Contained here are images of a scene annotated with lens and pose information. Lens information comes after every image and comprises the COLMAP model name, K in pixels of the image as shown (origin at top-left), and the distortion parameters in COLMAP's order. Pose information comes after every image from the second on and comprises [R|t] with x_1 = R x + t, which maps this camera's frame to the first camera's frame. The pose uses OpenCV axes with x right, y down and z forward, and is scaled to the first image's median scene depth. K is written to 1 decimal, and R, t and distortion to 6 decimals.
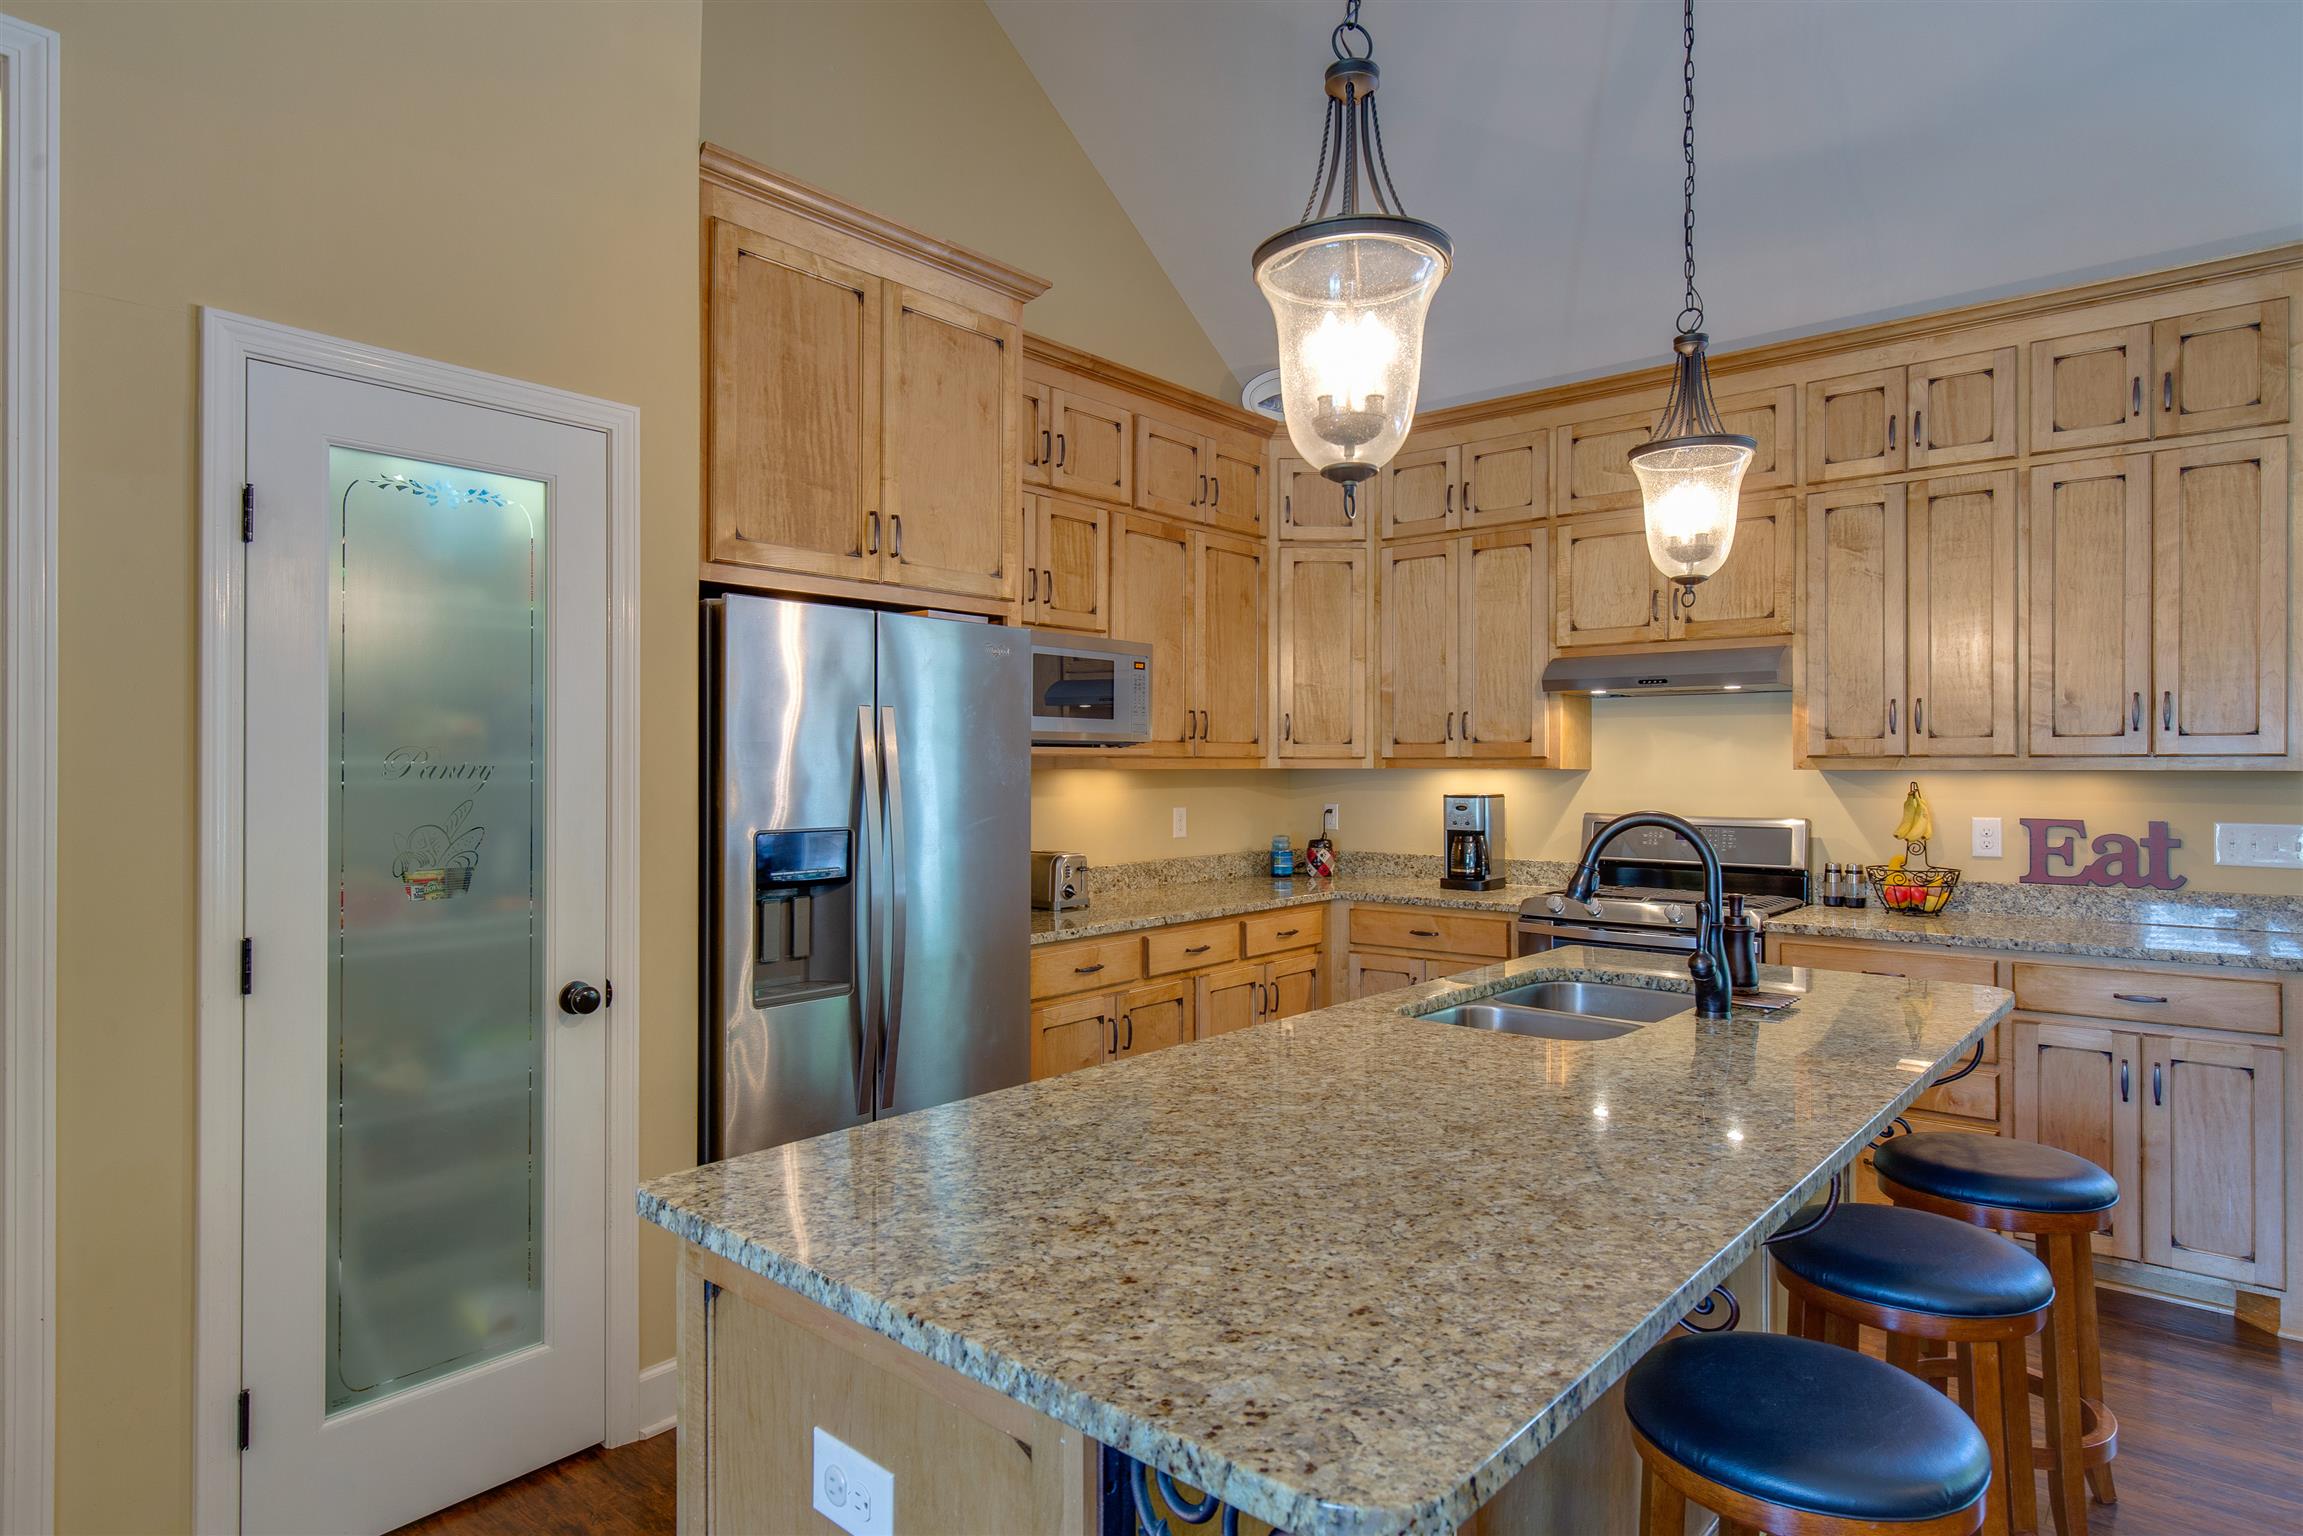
lens RADIAL K [[1257.6, 0, 1152.9], [0, 1257.6, 752.0], [0, 0, 1]] dist [0.008186, -0.000593]
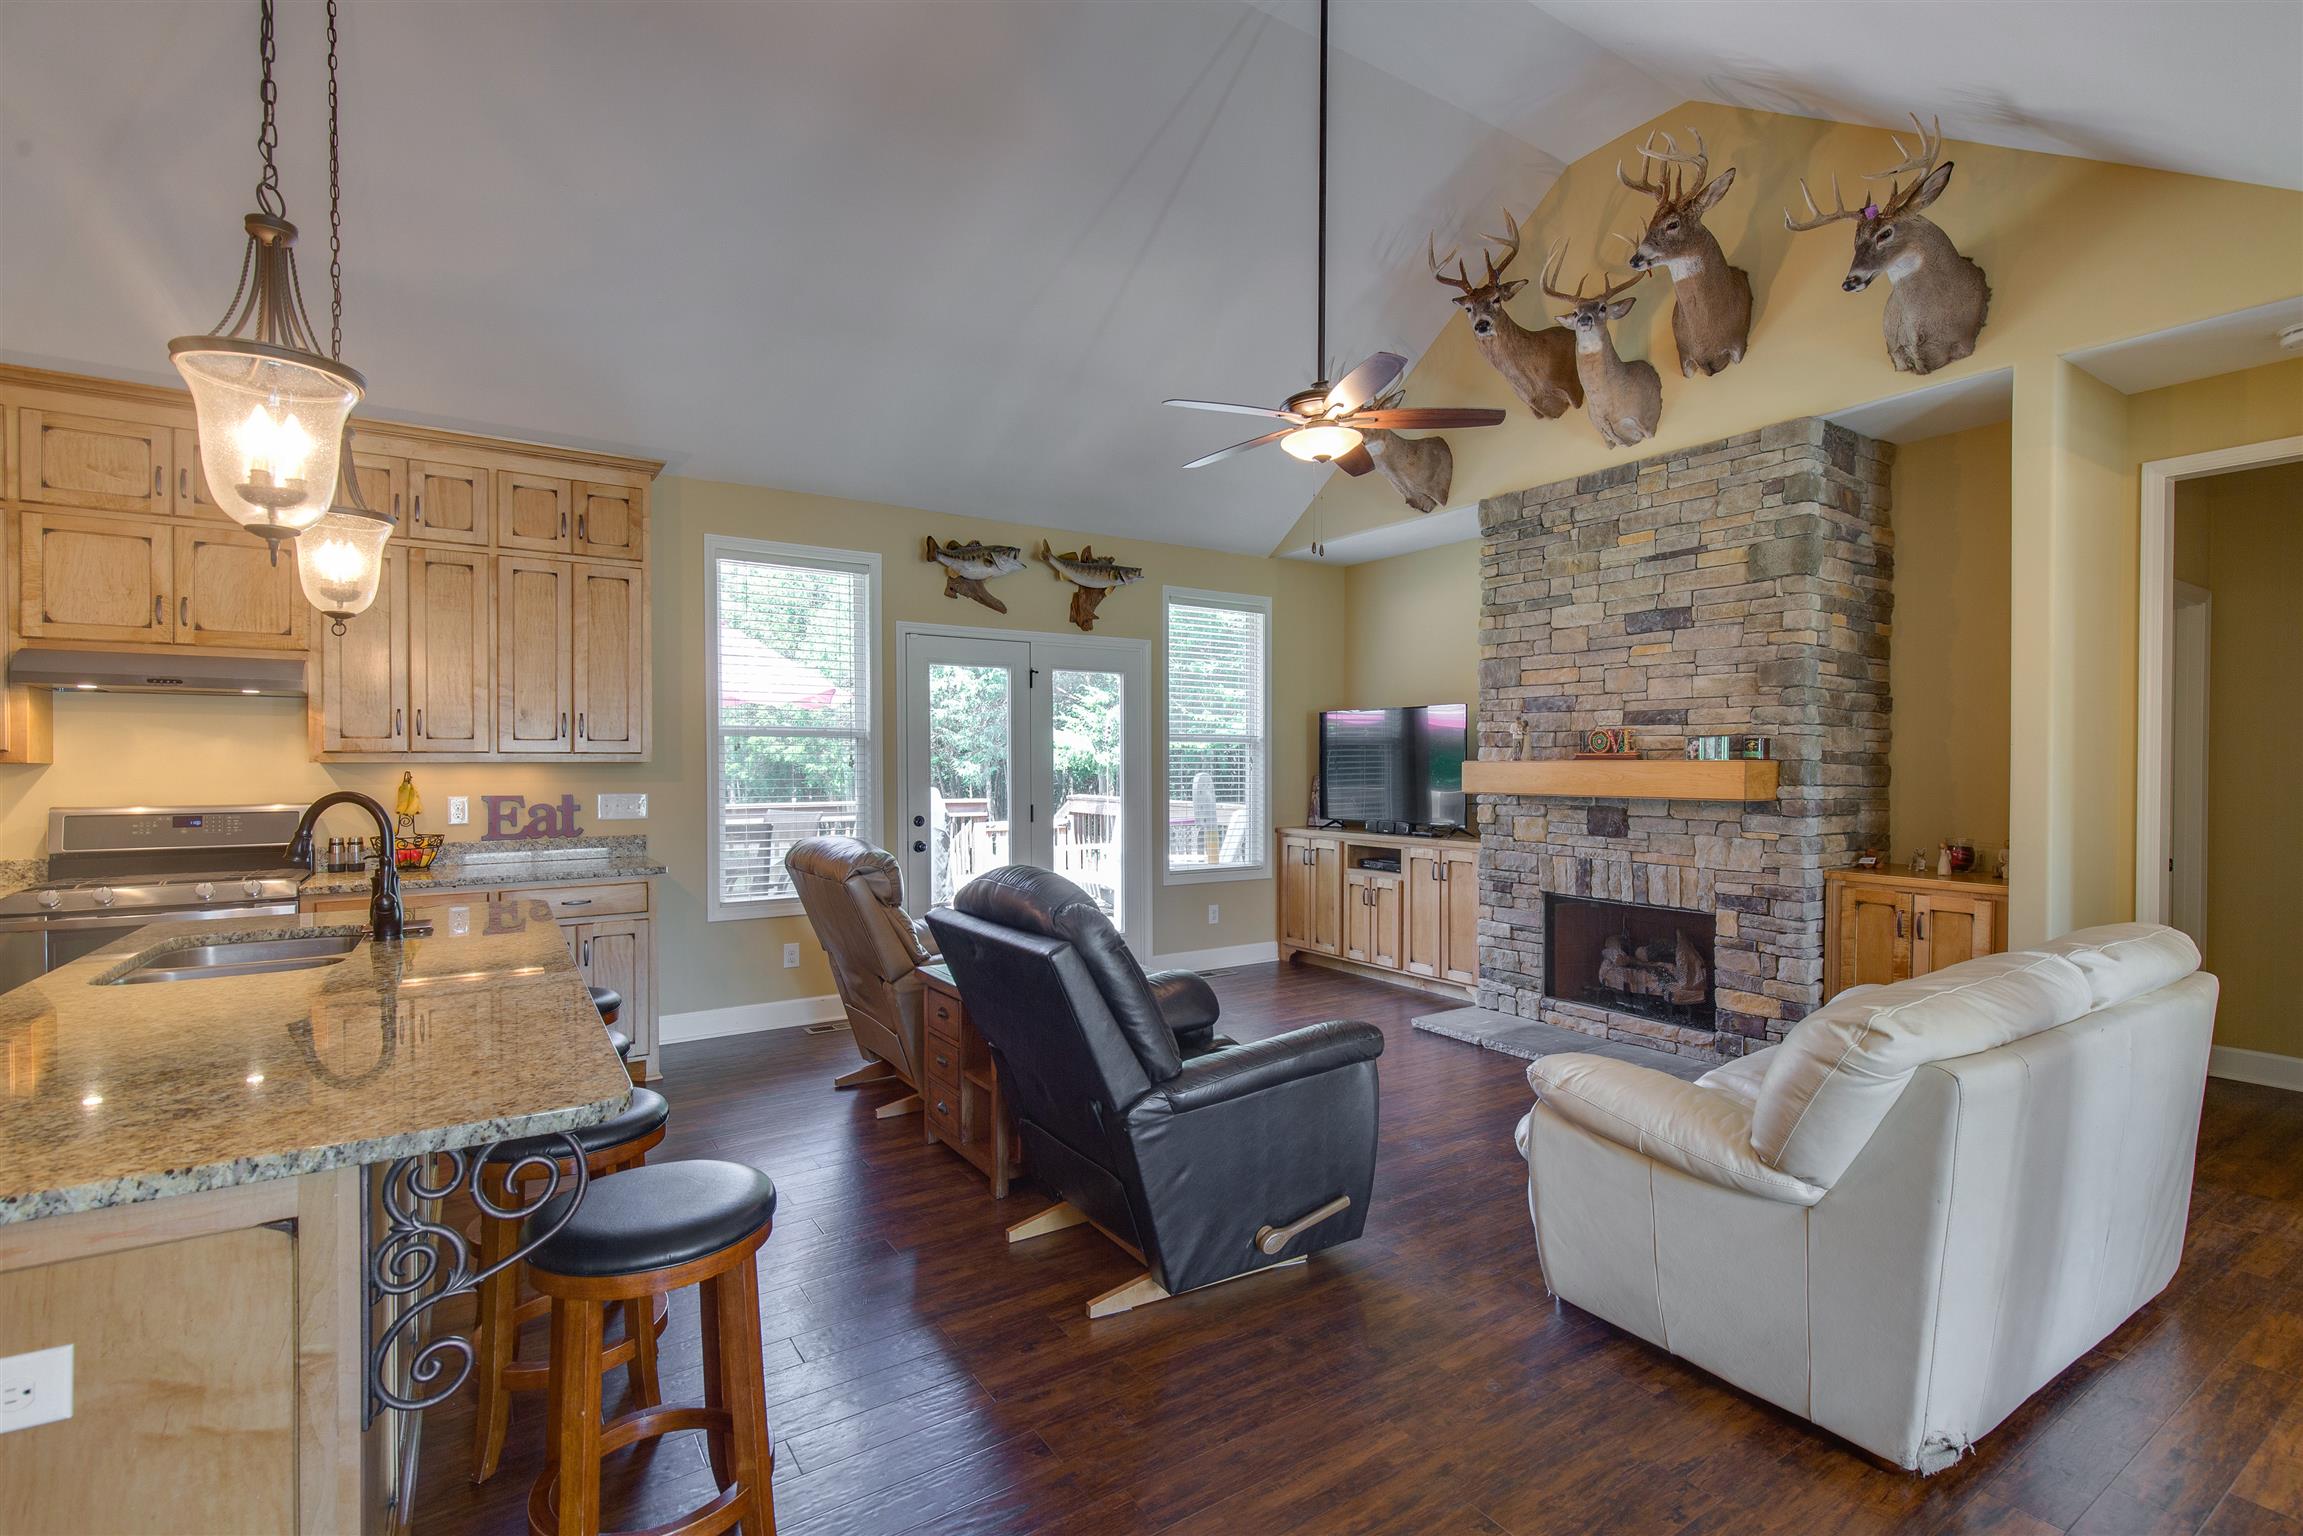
lens RADIAL K [[1060.7, 0, 1161.6], [0, 1060.7, 773.7], [0, 0, 1]] dist [0.002144, 0.000782]
pose [[0.277542, -0.012054, 0.960638, -0.276477], [-0.008651, 0.999849, 0.015045, 0.002410], [-0.960674, -0.012486, 0.277396, -0.083572]]
